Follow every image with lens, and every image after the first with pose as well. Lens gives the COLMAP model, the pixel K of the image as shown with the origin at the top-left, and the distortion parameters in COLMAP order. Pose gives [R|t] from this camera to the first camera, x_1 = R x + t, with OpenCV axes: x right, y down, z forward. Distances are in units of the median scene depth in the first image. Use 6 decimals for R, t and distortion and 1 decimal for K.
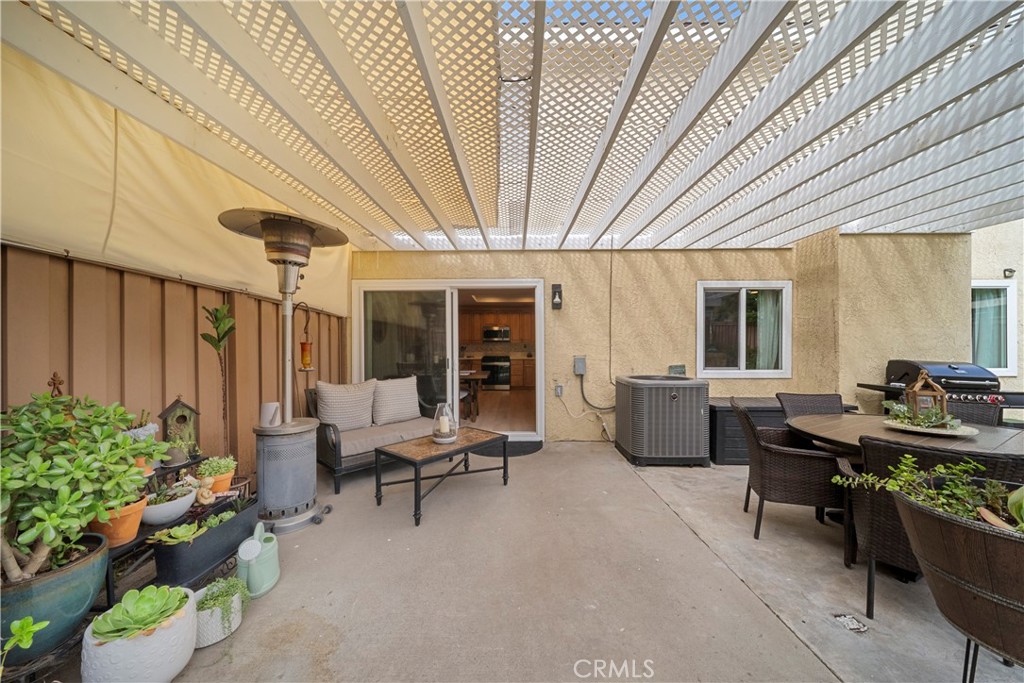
lens RADIAL K [[362.7, 0, 516.8], [0, 362.7, 347.5], [0, 0, 1]] dist [0.006307, -0.003831]
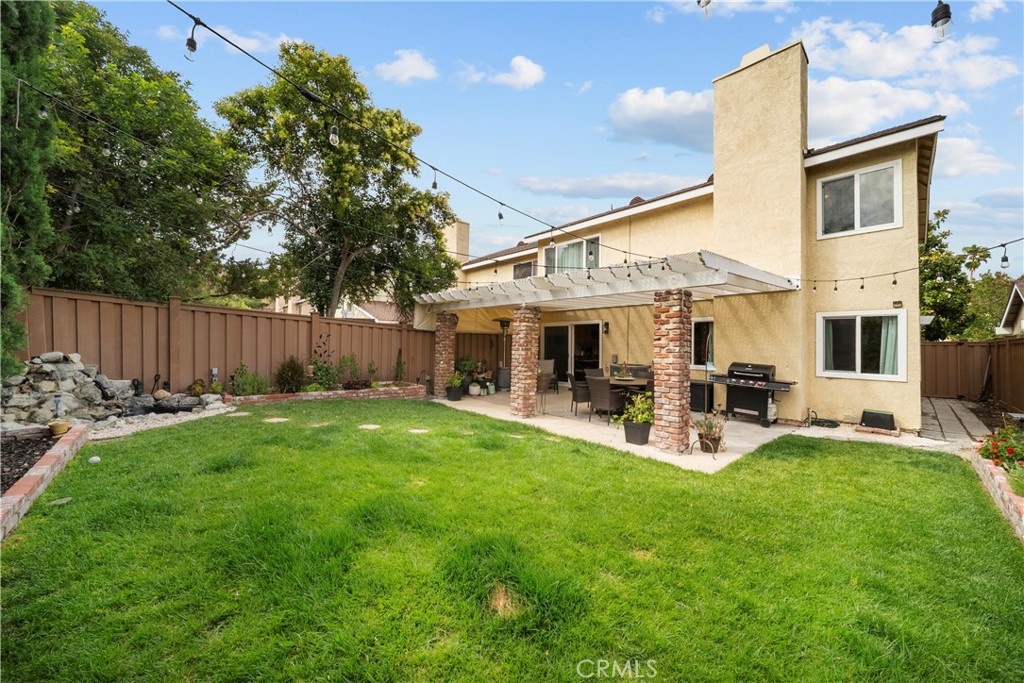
lens RADIAL K [[362.7, 0, 516.8], [0, 362.7, 347.5], [0, 0, 1]] dist [0.006307, -0.003831]
pose [[0.683884, 0.022410, -0.729246, 1.376427], [-0.012267, 0.999740, 0.019219, -0.053259], [0.729487, -0.004198, 0.683981, -0.955831]]
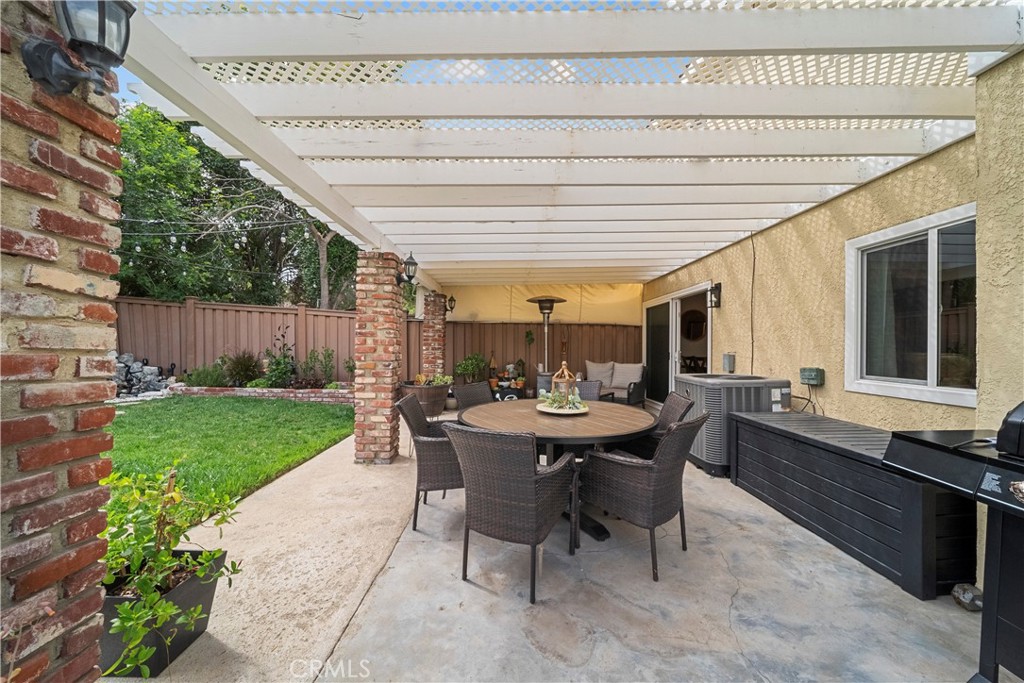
lens RADIAL K [[362.7, 0, 516.8], [0, 362.7, 347.5], [0, 0, 1]] dist [0.006307, -0.003831]
pose [[0.035973, 0.005740, -0.999336, 1.126837], [-0.002681, 0.999980, 0.005647, 0.005296], [0.999349, 0.002476, 0.035988, 0.387671]]
